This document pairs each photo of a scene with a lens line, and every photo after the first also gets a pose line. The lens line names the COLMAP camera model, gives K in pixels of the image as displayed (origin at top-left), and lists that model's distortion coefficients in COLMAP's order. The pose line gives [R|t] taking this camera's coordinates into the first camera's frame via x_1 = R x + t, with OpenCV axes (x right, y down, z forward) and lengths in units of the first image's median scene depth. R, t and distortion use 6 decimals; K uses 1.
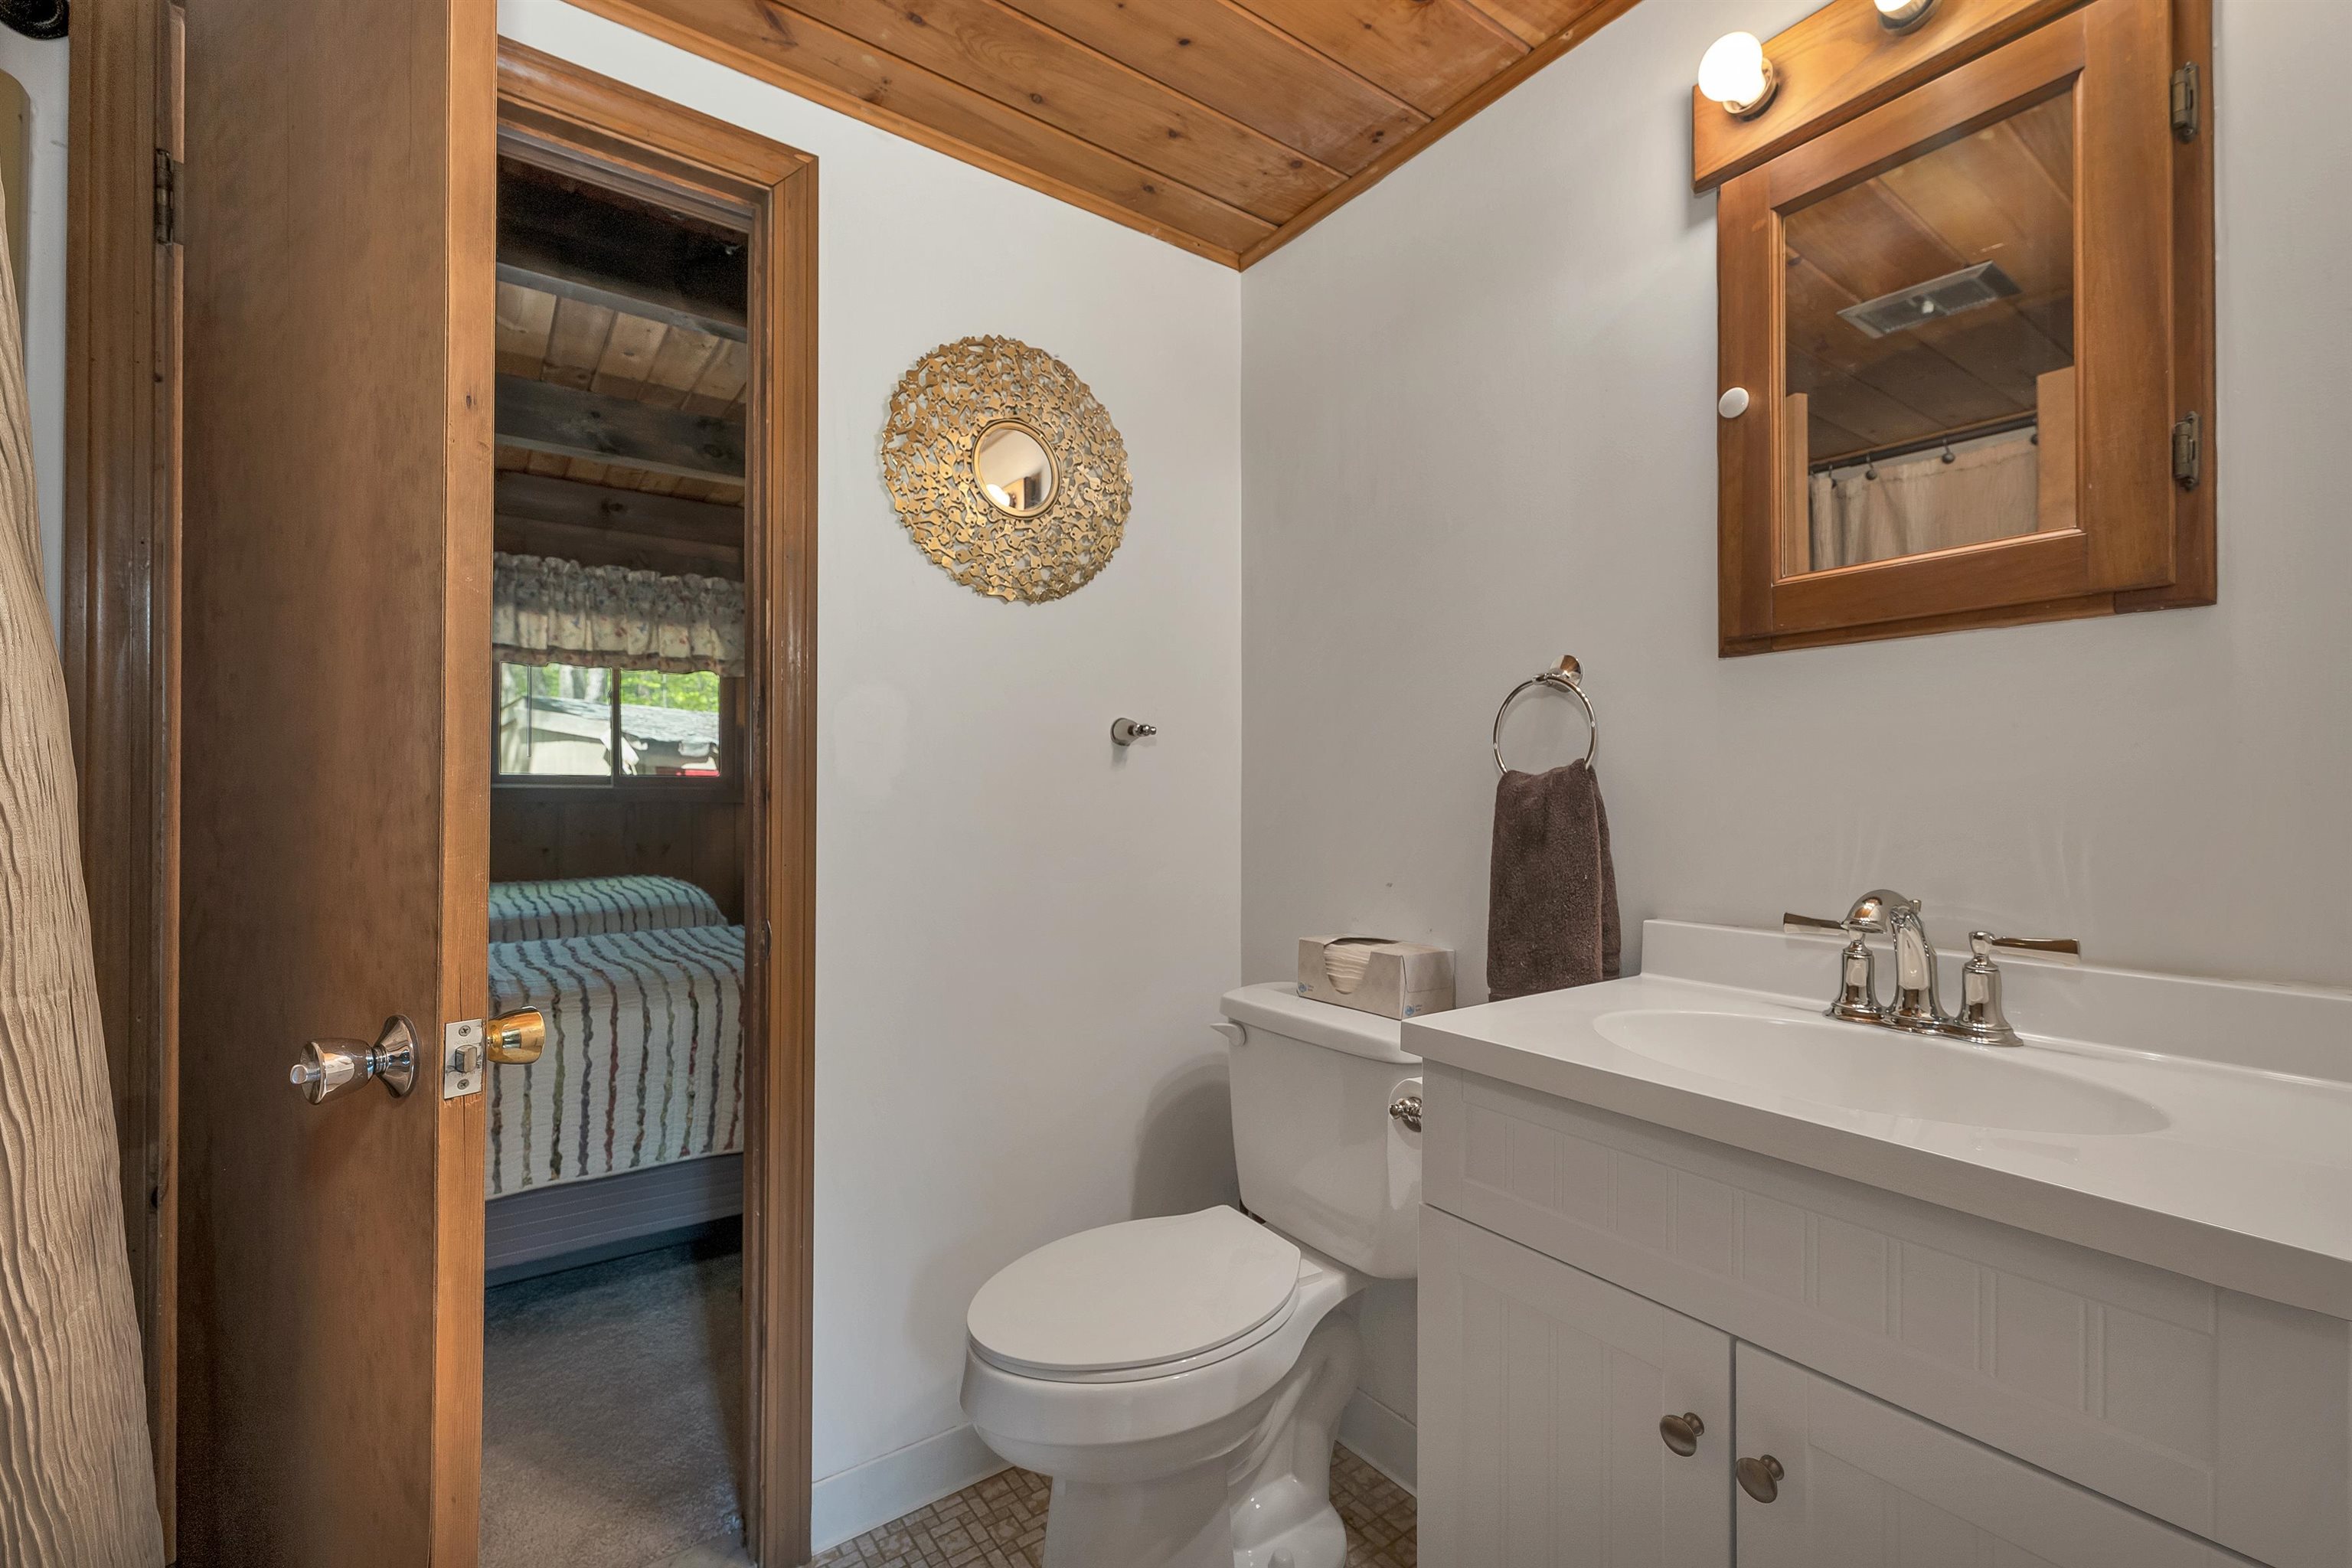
lens RADIAL K [[989.2, 0, 1176.0], [0, 989.2, 784.0], [0, 0, 1]] dist [0.008481, 0.000159]
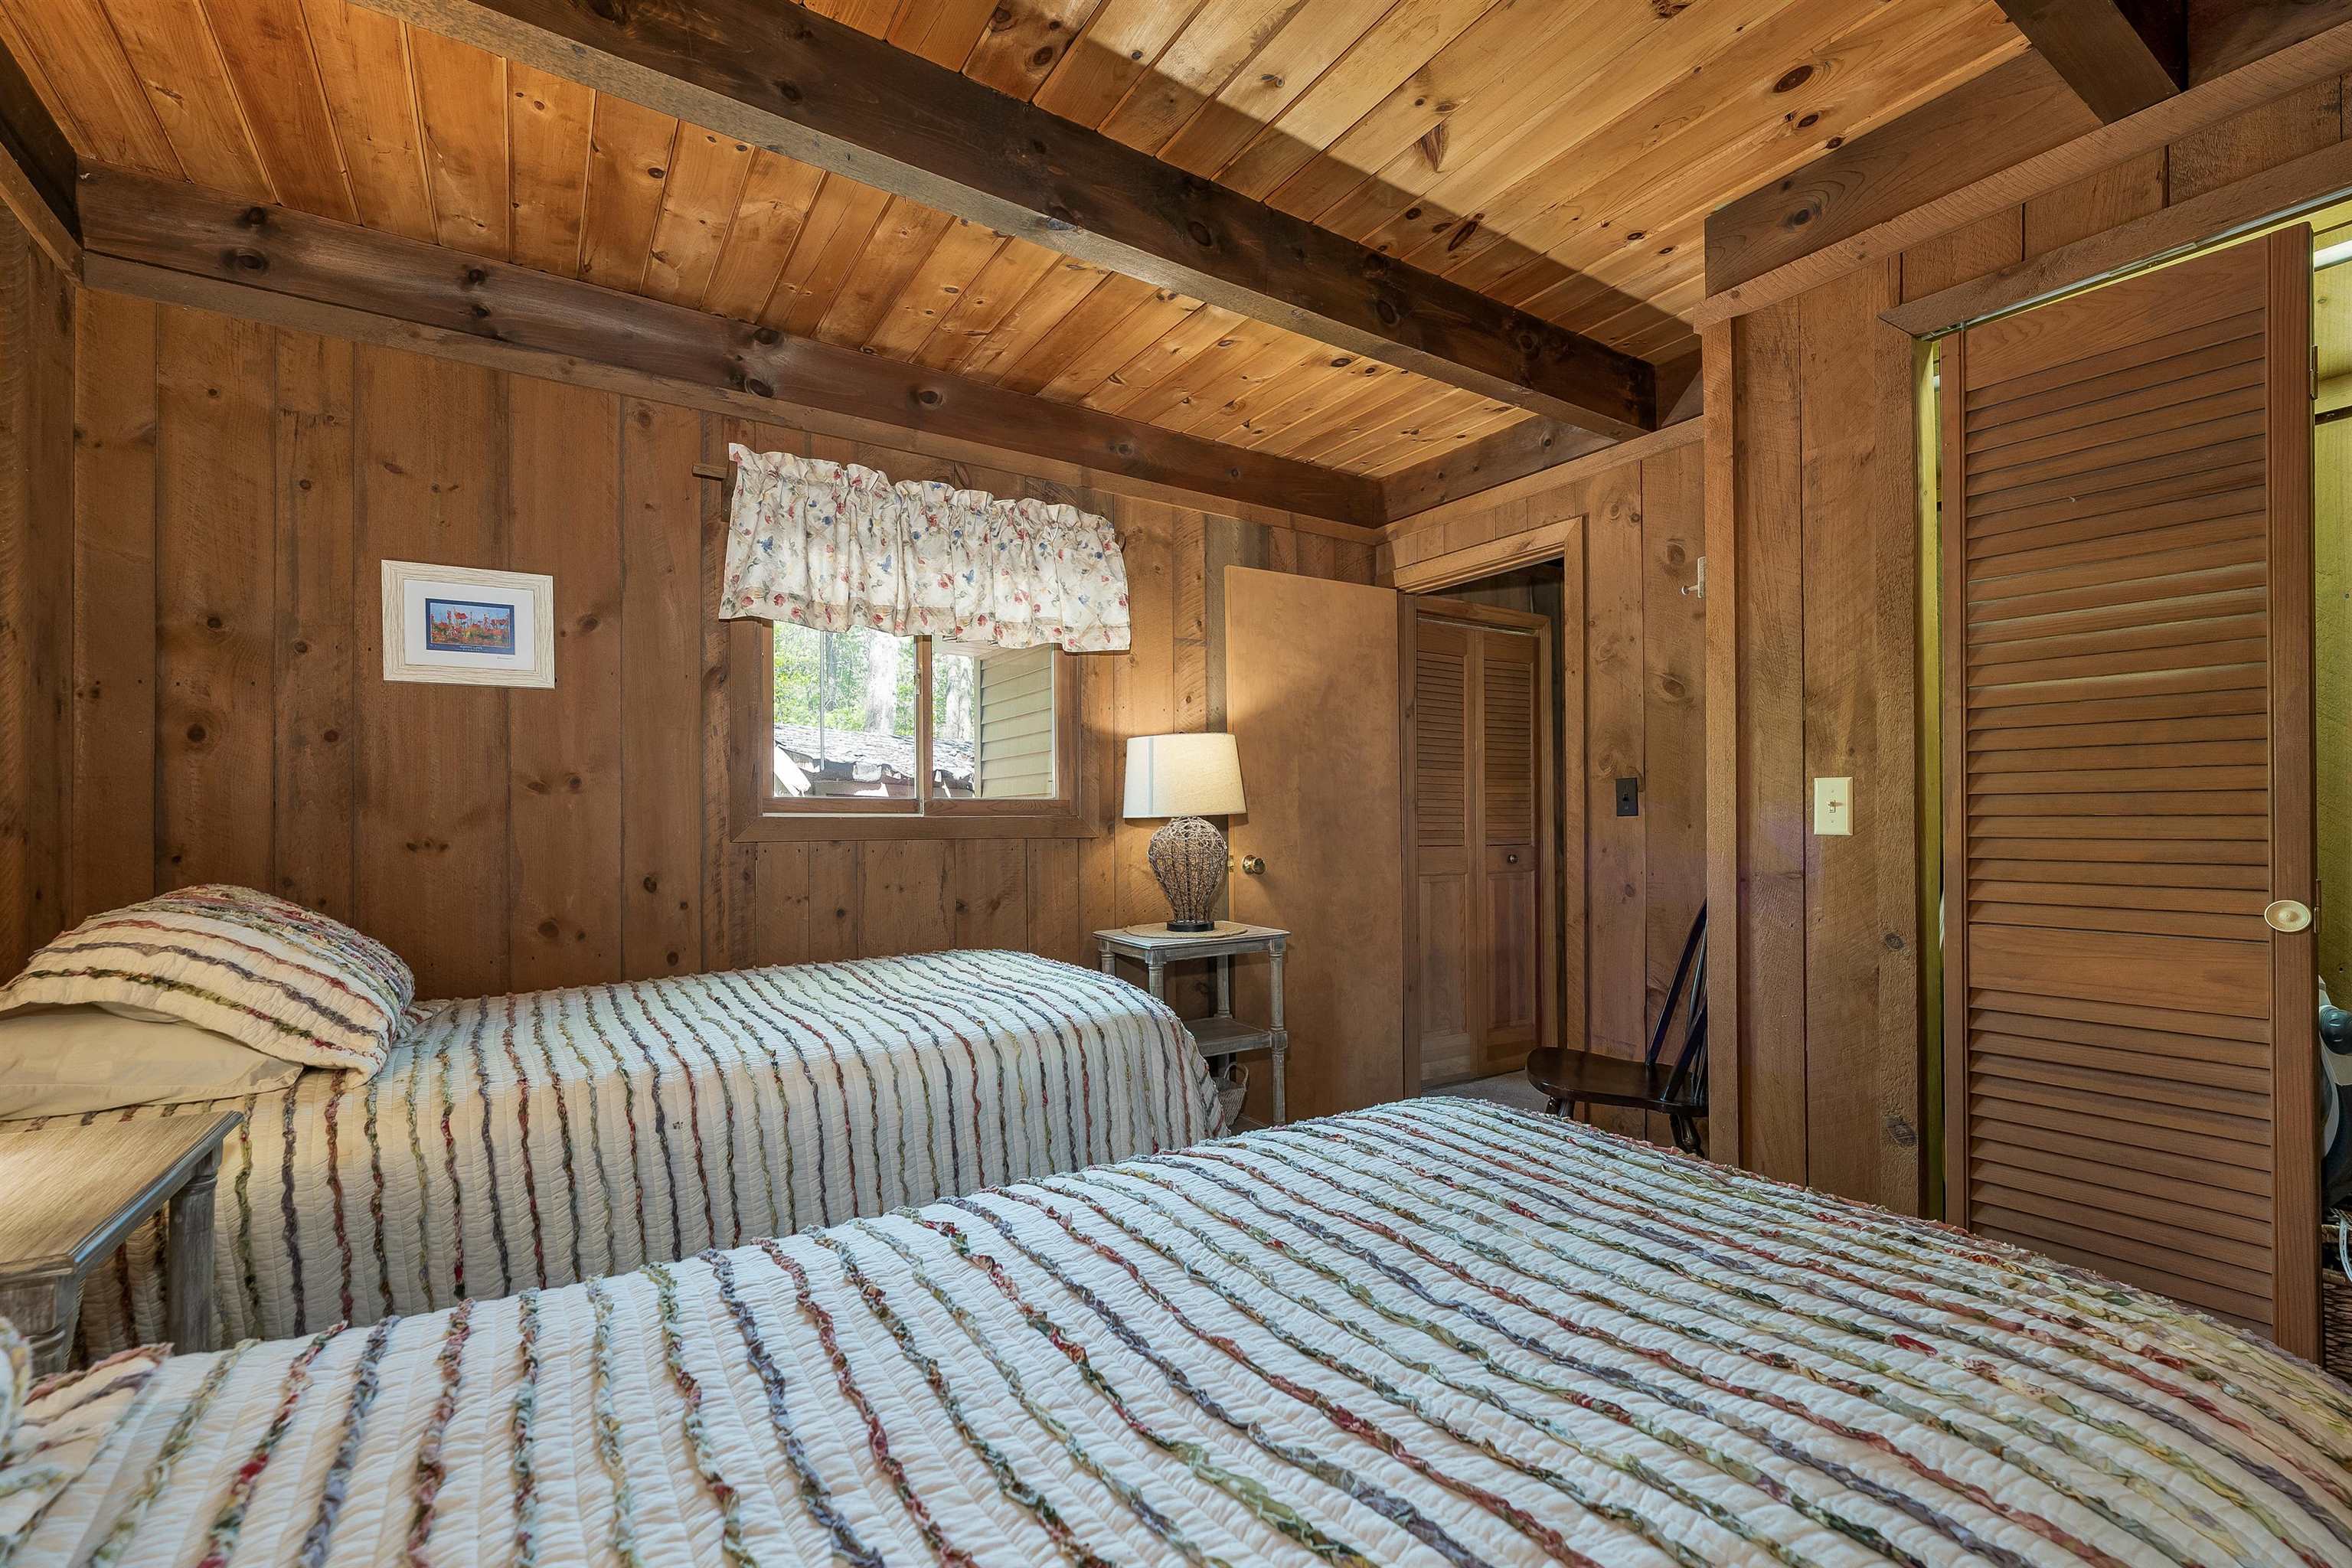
lens RADIAL K [[991.2, 0, 1175.5], [0, 991.2, 820.0], [0, 0, 1]] dist [0.002934, 0.000534]
pose [[0.998898, -0.007536, -0.046327, -0.370109], [0.007934, 0.999933, 0.008394, 0.001176], [0.046260, -0.008752, 0.998891, 0.340079]]
